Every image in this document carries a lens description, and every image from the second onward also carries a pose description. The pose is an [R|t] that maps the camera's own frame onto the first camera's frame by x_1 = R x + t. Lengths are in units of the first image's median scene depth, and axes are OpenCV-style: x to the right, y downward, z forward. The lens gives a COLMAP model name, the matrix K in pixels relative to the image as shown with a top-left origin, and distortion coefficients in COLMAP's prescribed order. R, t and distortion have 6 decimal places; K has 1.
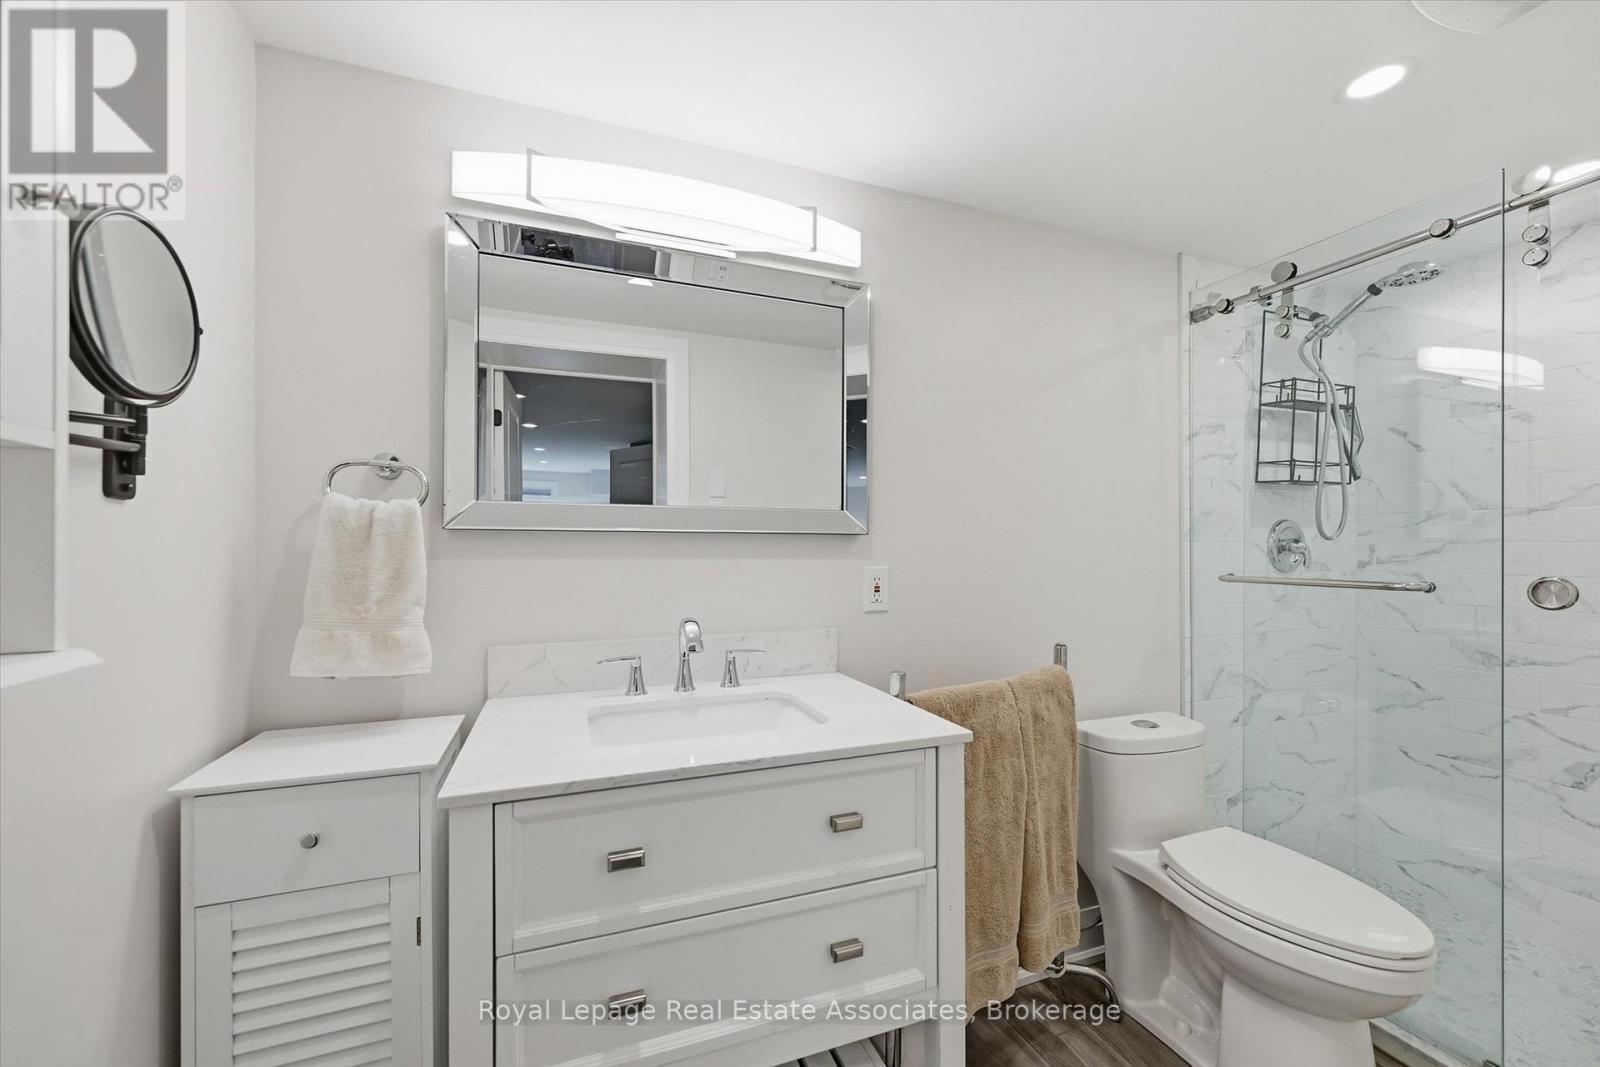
lens RADIAL K [[651.1, 0, 800.3], [0, 651.1, 542.9], [0, 0, 1]] dist [0.000934, -0.000865]
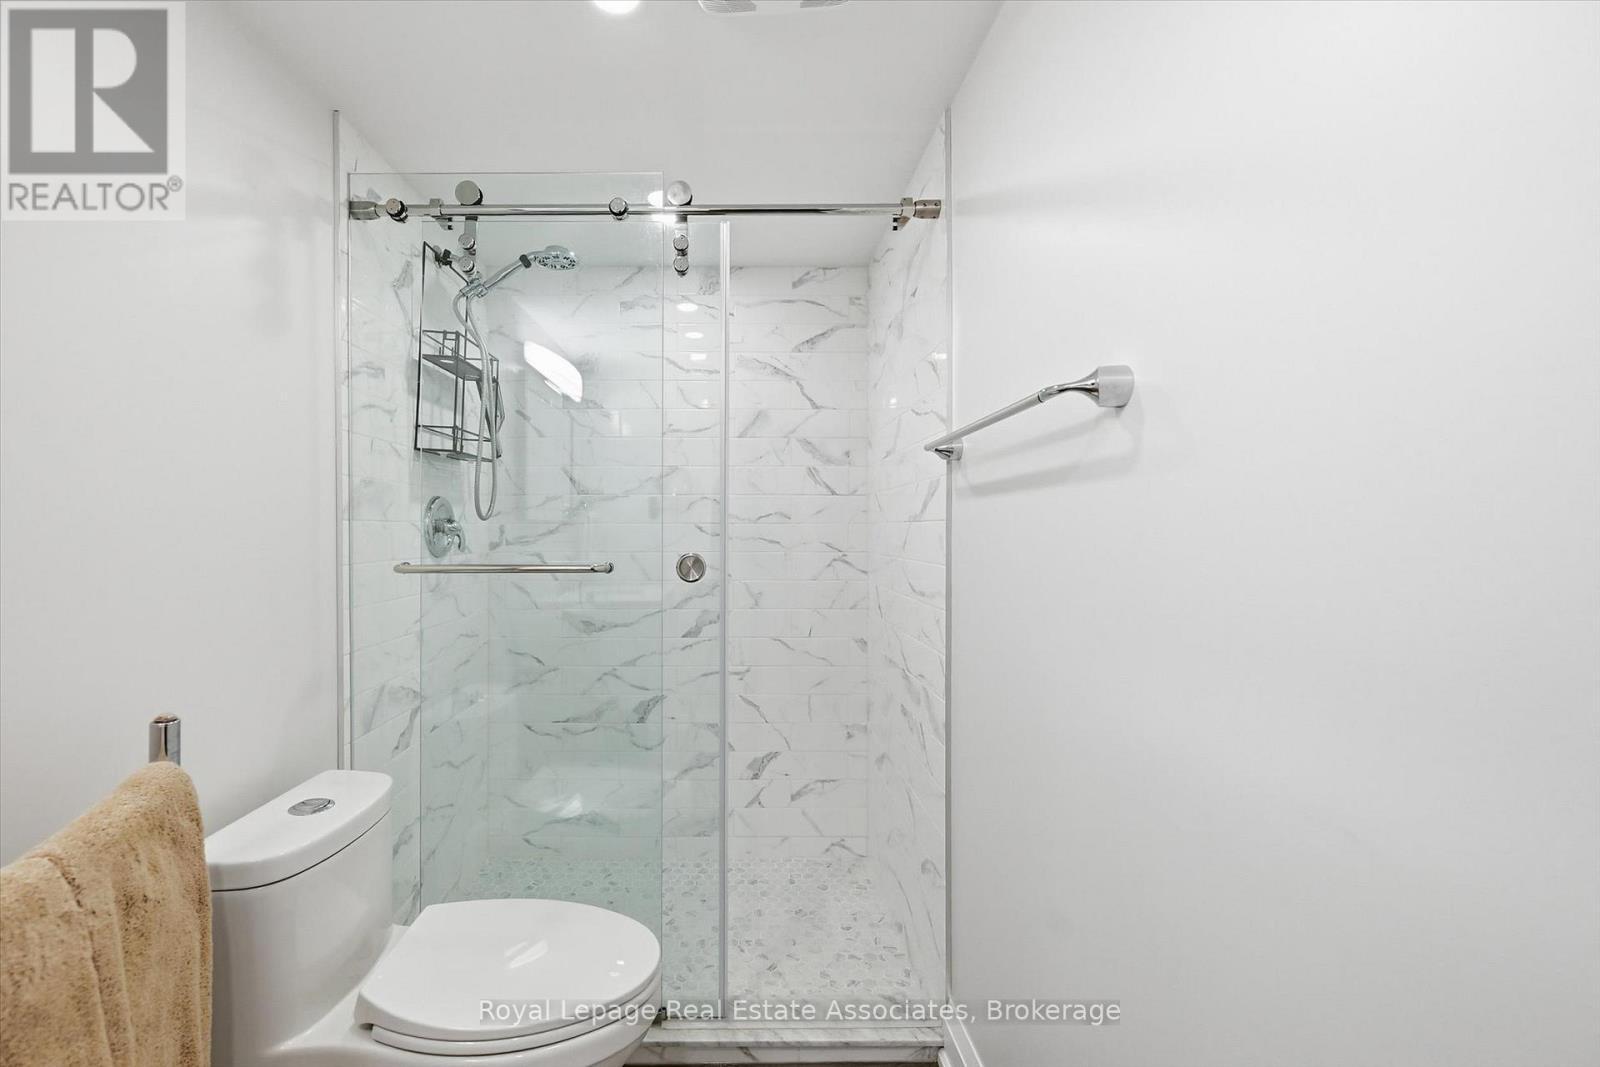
lens RADIAL K [[689.2, 0, 755.0], [0, 689.2, 531.7], [0, 0, 1]] dist [-0.001676, 0.001182]
pose [[0.374619, -0.005589, 0.927162, 0.059615], [-0.001375, 0.999977, 0.006584, 0.005053], [-0.927178, -0.003741, 0.374603, 0.297249]]
